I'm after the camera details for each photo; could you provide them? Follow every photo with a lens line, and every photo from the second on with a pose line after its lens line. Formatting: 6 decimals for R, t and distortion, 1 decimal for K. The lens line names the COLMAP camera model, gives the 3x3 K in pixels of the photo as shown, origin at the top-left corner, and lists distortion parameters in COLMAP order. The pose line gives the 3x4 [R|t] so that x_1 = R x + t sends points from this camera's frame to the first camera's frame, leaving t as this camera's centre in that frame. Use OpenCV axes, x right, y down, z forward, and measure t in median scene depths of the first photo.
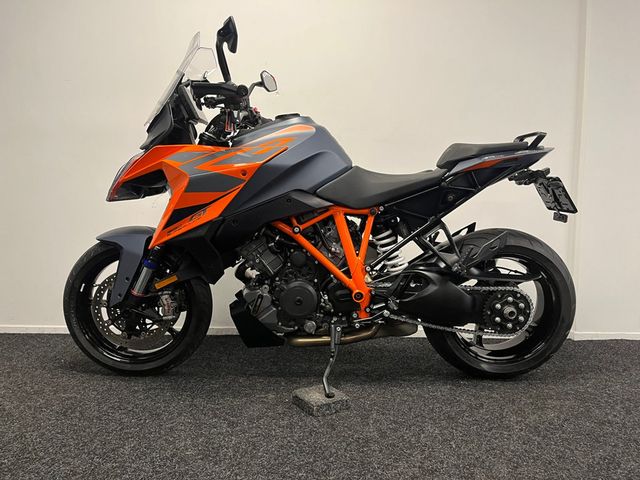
lens RADIAL K [[481.3, 0, 320.0], [0, 481.3, 240.0], [0, 0, 1]] dist [0.011403, 0.000112]
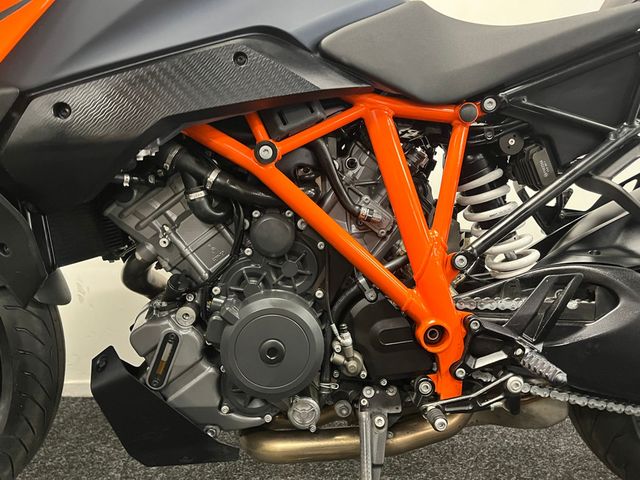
lens RADIAL K [[481.3, 0, 320.0], [0, 481.3, 240.0], [0, 0, 1]] dist [0.011403, 0.000112]
pose [[0.999871, -0.005047, 0.015268, -0.013680], [0.005330, 0.999814, -0.018560, 0.048877], [-0.015171, 0.018639, 0.999711, 0.620486]]
